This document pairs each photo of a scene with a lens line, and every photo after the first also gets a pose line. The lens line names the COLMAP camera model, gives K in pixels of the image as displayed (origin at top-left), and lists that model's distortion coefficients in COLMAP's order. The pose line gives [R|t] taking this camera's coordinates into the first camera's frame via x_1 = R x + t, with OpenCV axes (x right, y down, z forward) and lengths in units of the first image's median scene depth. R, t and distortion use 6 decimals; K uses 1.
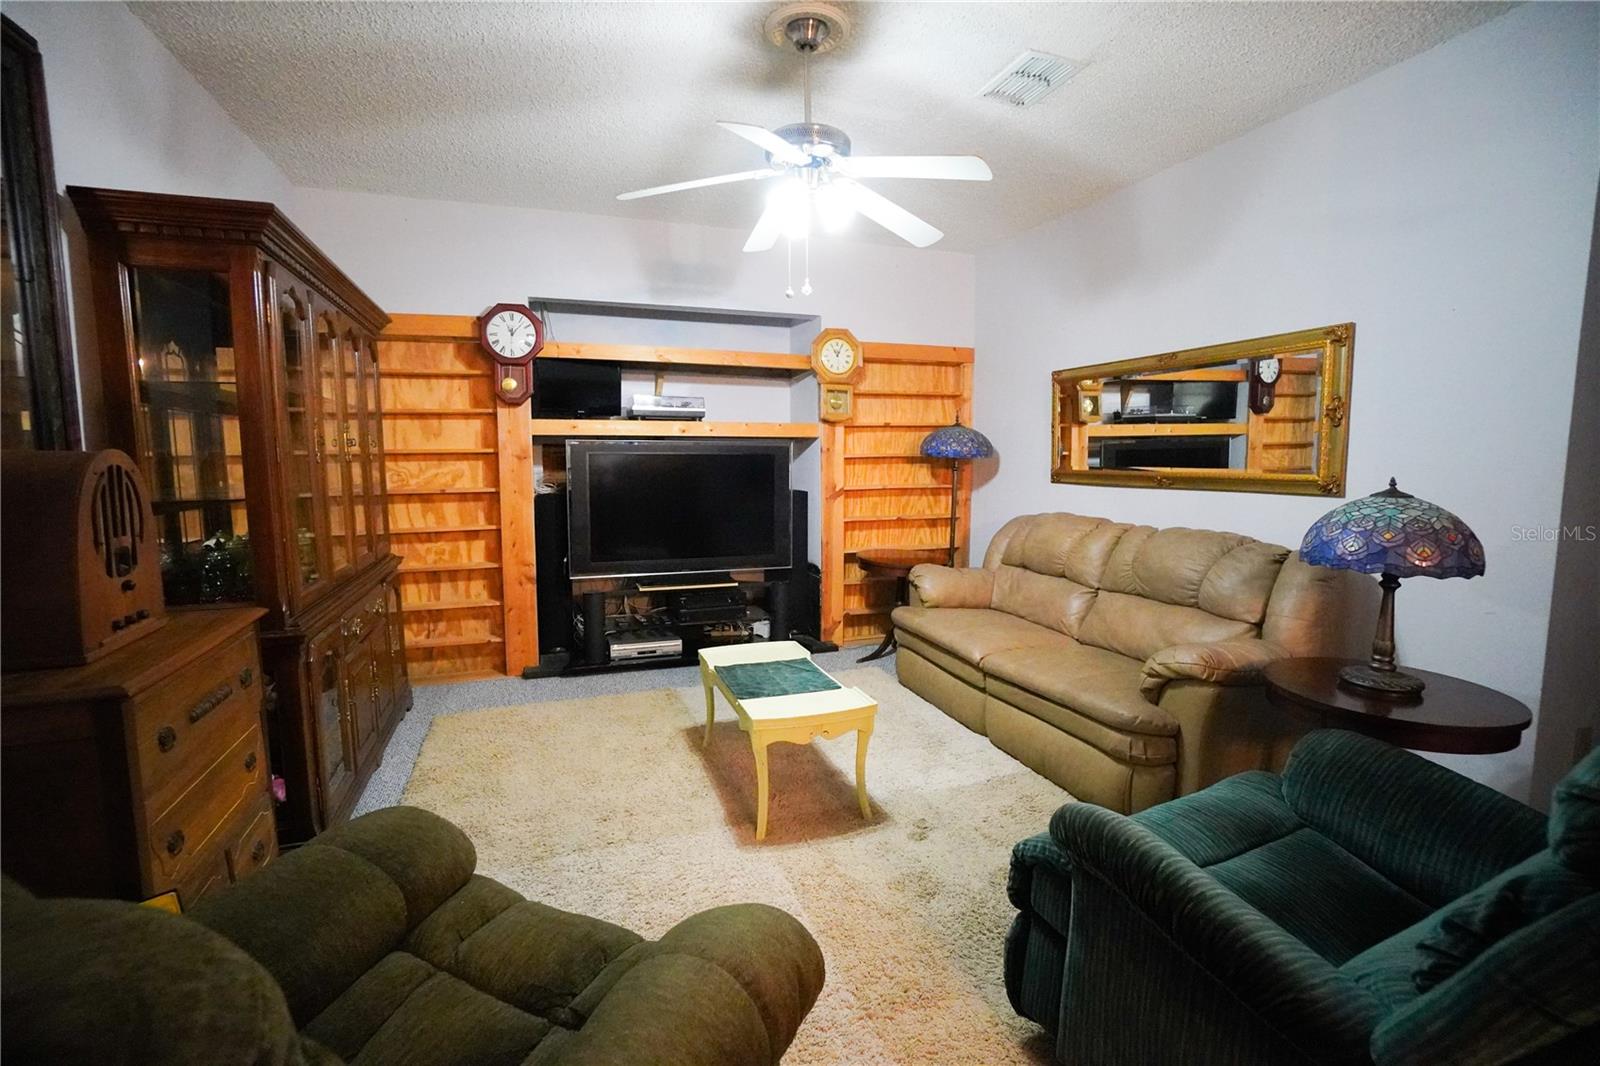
lens RADIAL K [[714.8, 0, 792.7], [0, 714.8, 535.1], [0, 0, 1]] dist [-0.063565, 0.022886]
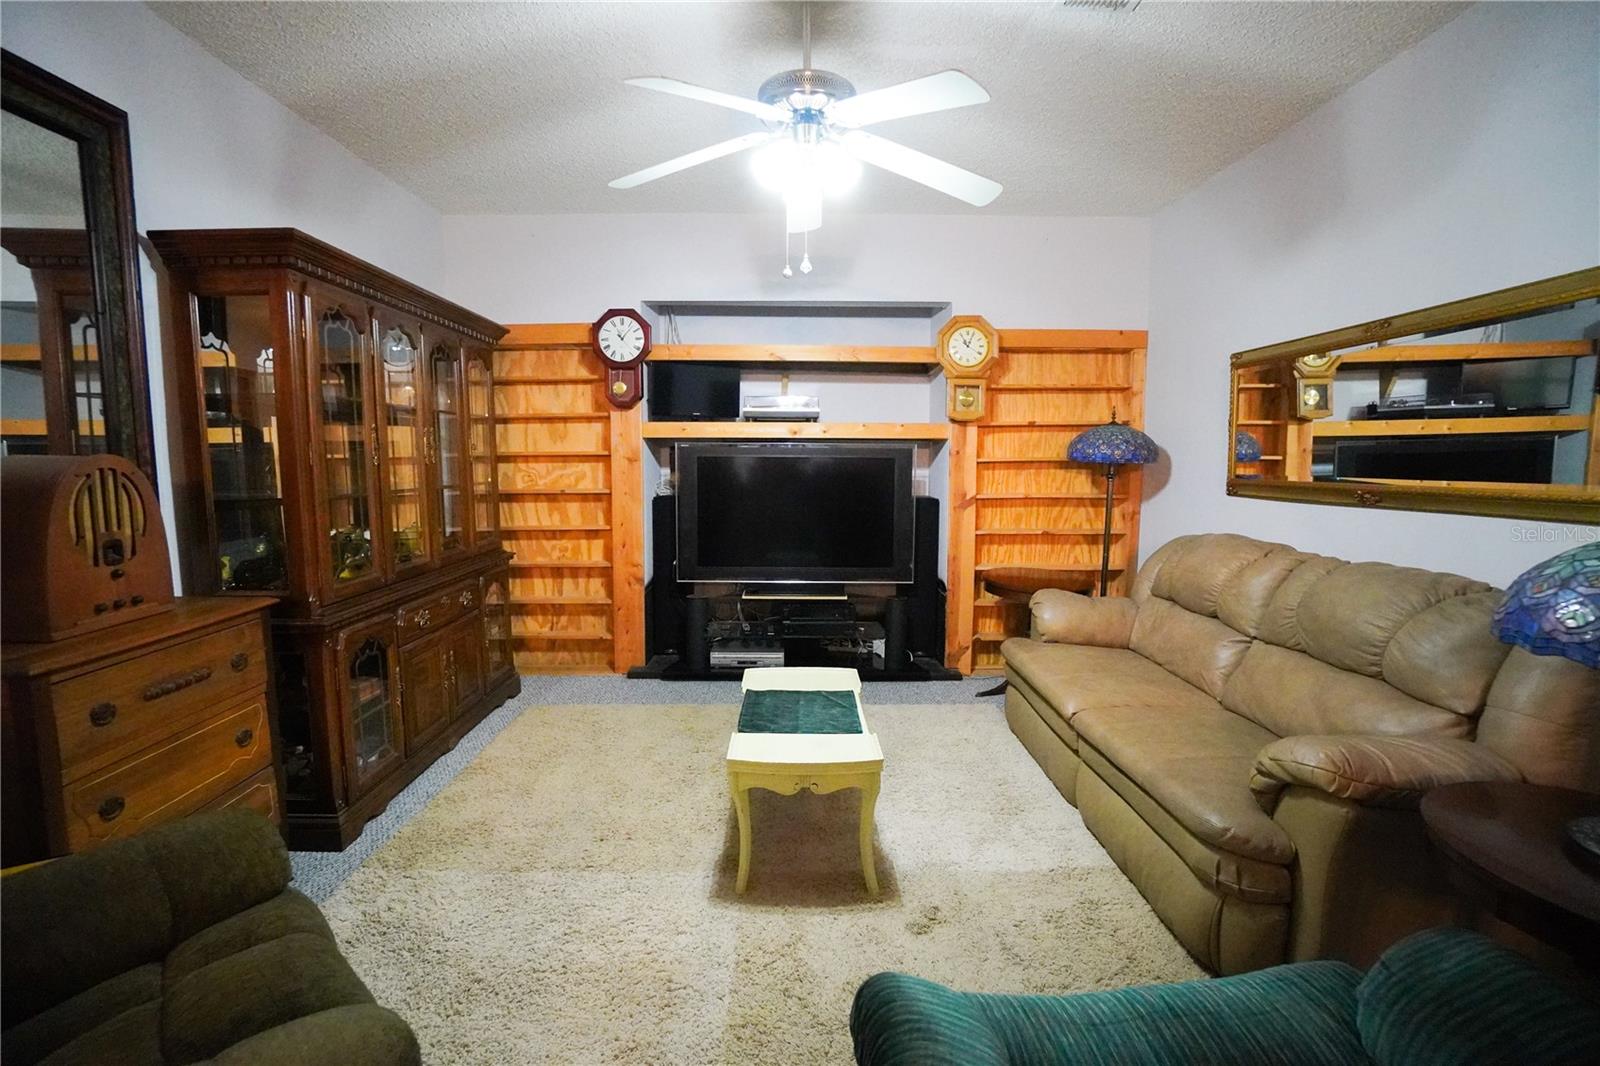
lens RADIAL K [[718.4, 0, 790.1], [0, 718.4, 534.4], [0, 0, 1]] dist [-0.062596, 0.023467]
pose [[0.943474, 0.037575, -0.329309, 0.170243], [-0.038820, 0.999242, 0.002795, -0.014346], [0.329164, 0.010147, 0.944218, 0.105565]]
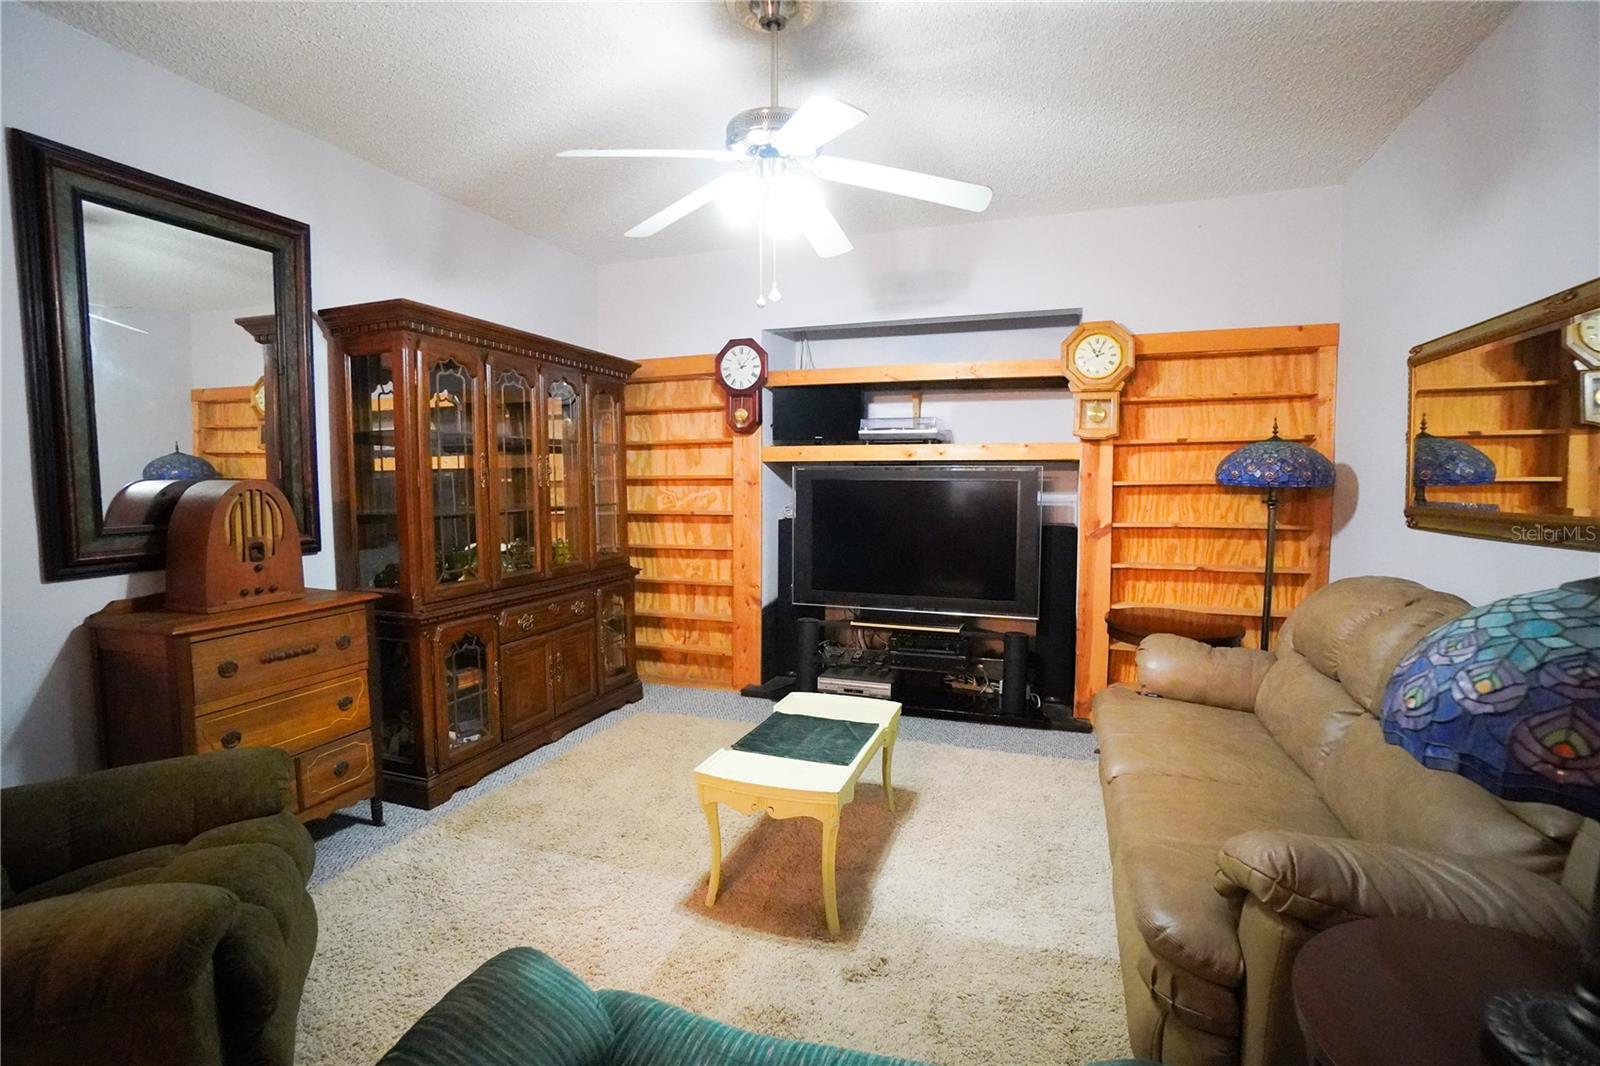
lens RADIAL K [[749.7, 0, 787.5], [0, 749.7, 533.8], [0, 0, 1]] dist [-0.065899, 0.027304]
pose [[0.769722, 0.045740, -0.636738, 0.360954], [-0.070132, 0.997451, -0.013128, -0.023763], [0.634515, 0.054760, 0.770968, 0.181686]]
